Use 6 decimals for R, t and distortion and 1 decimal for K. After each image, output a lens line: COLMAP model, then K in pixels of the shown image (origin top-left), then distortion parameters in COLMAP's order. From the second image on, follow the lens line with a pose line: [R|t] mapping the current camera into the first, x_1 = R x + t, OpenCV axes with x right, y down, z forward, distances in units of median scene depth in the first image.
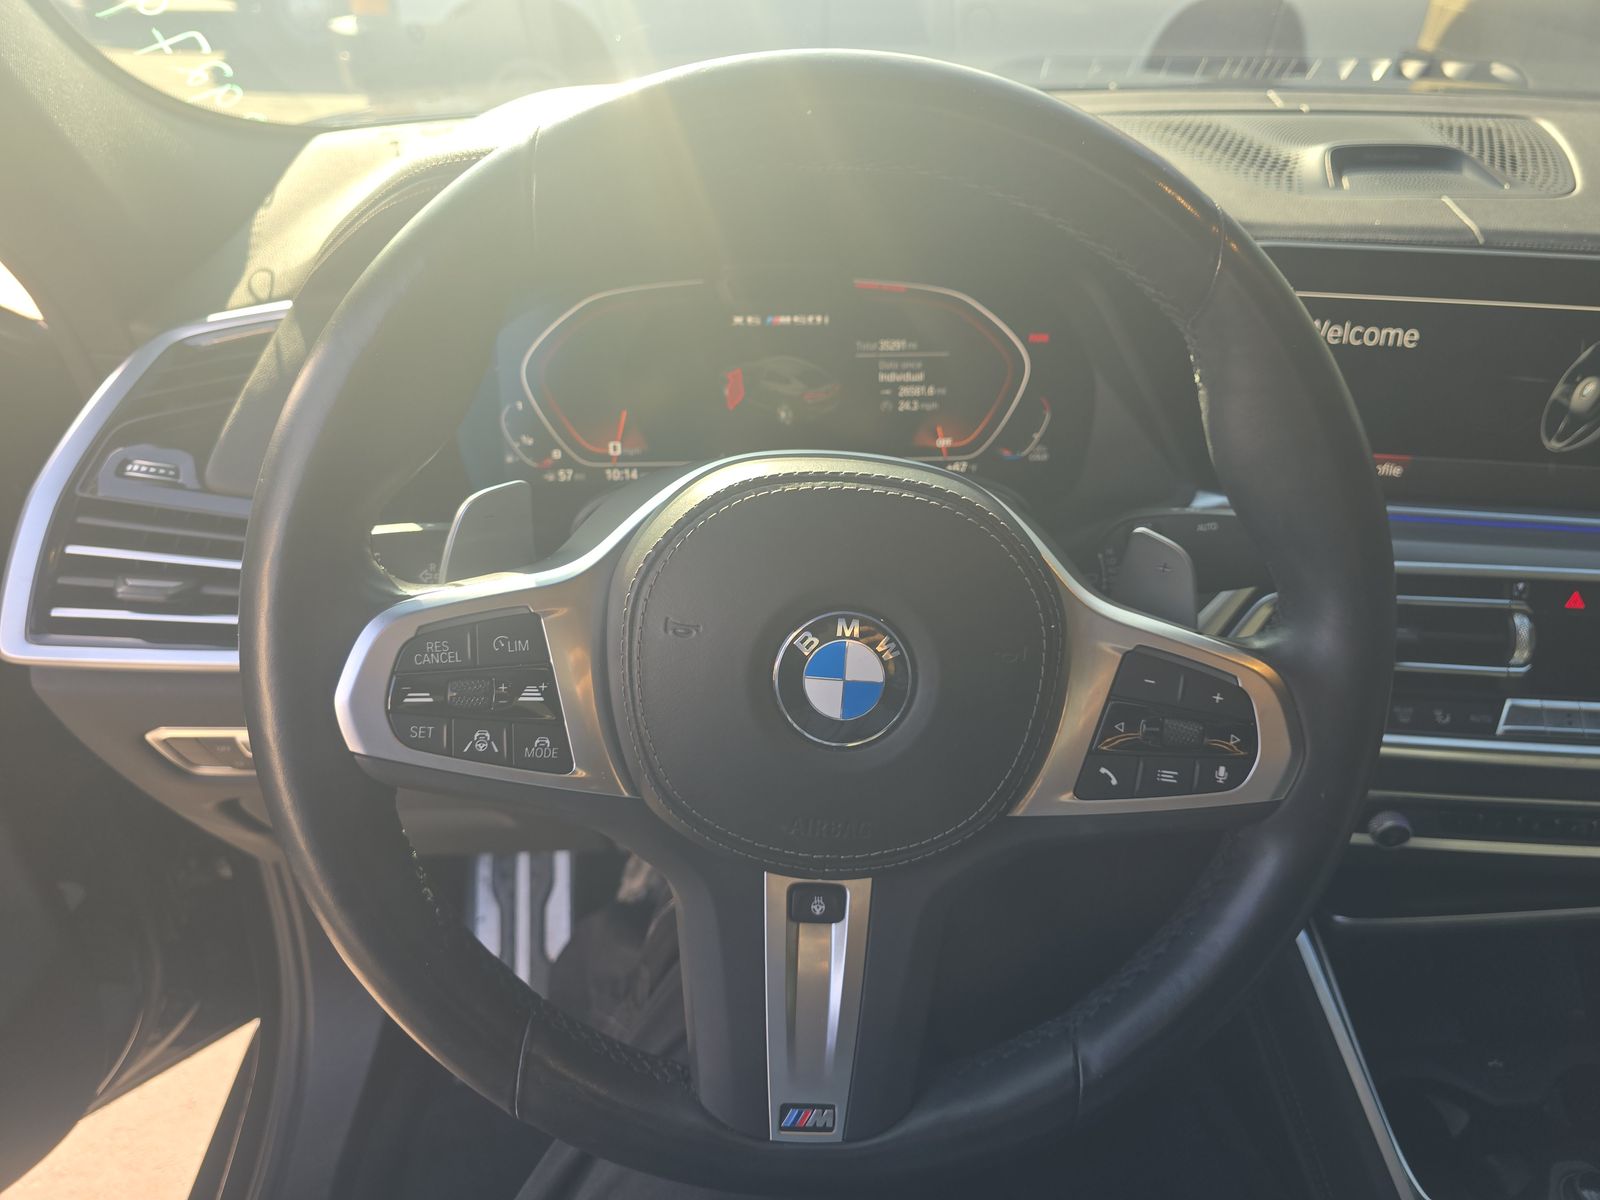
lens RADIAL K [[1126.6, 0, 800.0], [0, 1126.6, 600.0], [0, 0, 1]] dist [0.034865, -0.037615]
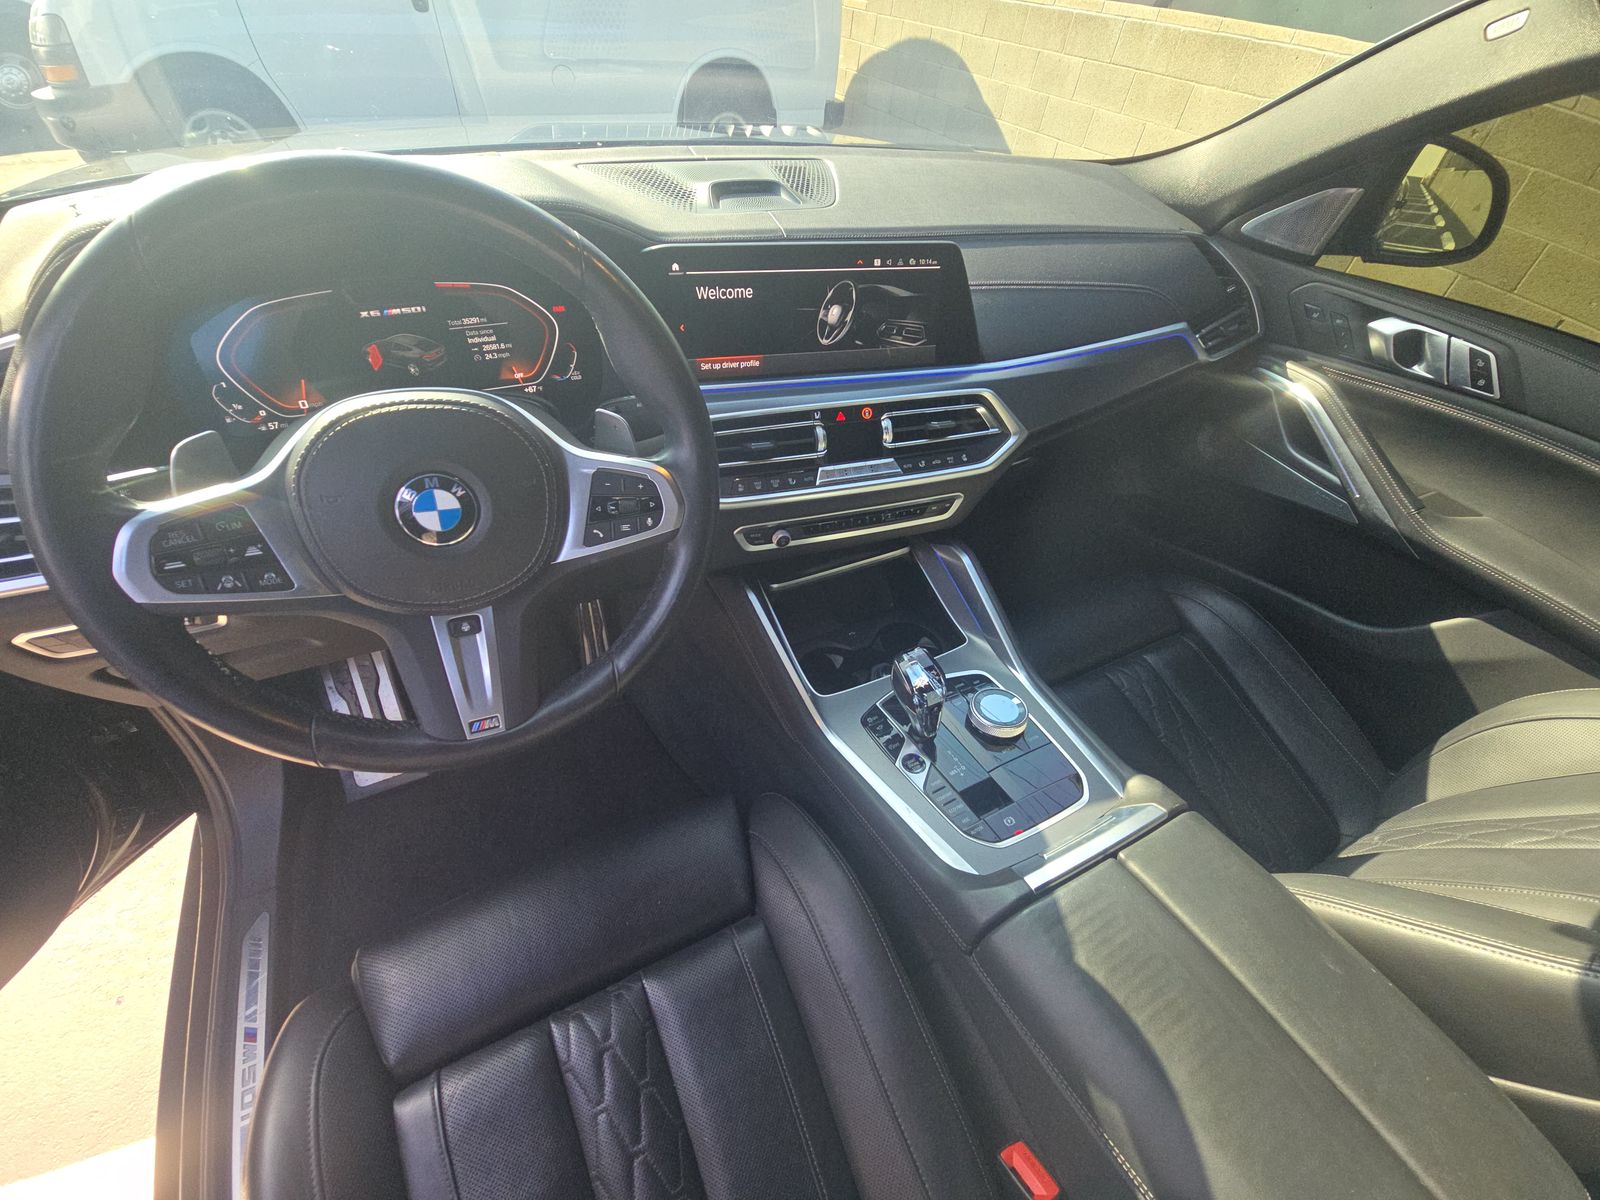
lens RADIAL K [[663.9, 0, 800.0], [0, 663.9, 600.0], [0, 0, 1]] dist [0.000394, -0.001256]
pose [[0.921833, -0.228170, 0.313310, 0.130709], [0.162417, 0.961366, 0.222251, 0.039930], [-0.351916, -0.153992, 0.923278, -0.175793]]
